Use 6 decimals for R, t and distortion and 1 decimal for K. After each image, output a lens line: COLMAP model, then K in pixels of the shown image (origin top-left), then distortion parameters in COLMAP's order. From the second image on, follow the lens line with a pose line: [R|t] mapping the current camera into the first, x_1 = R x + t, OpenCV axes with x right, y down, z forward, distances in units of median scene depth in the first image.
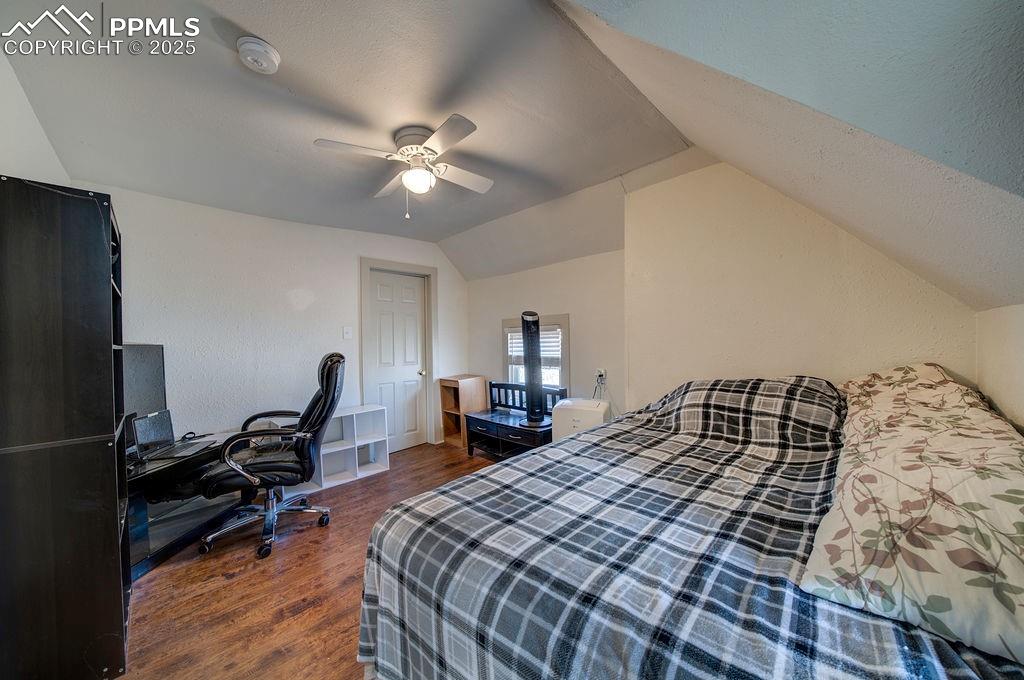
lens RADIAL K [[355.5, 0, 513.2], [0, 355.5, 356.4], [0, 0, 1]] dist [-0.007434, -0.000086]
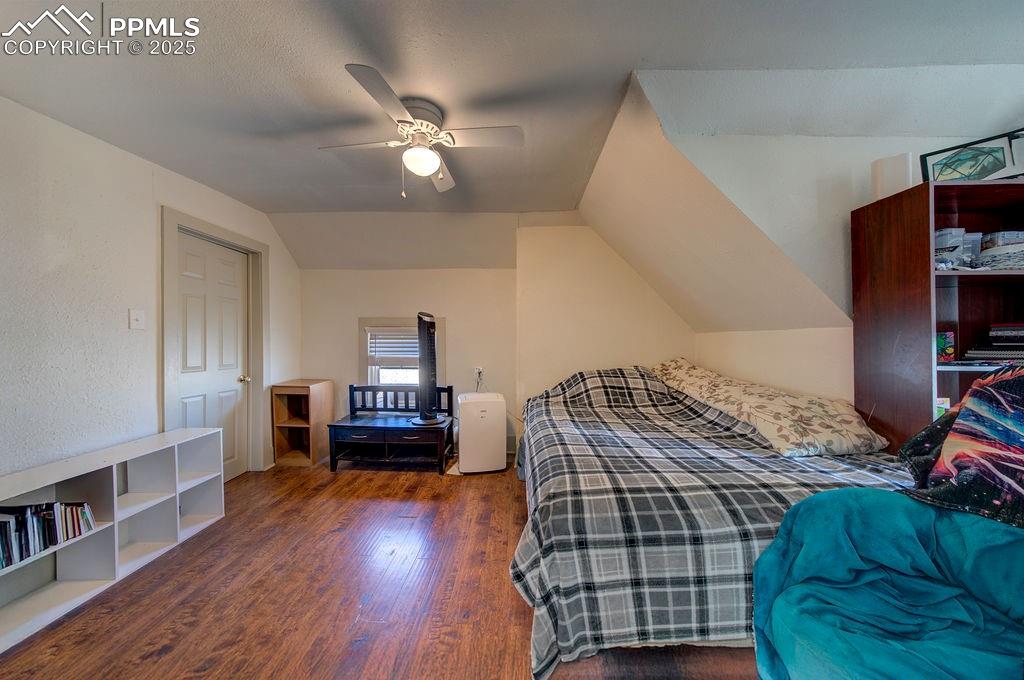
lens RADIAL K [[333.5, 0, 495.1], [0, 333.5, 354.1], [0, 0, 1]] dist [0.004517, -0.000003]
pose [[0.741618, 0.001223, 0.670822, -0.375353], [0.008244, 0.999906, -0.010937, 0.004911], [-0.670772, 0.013642, 0.741538, 0.125285]]
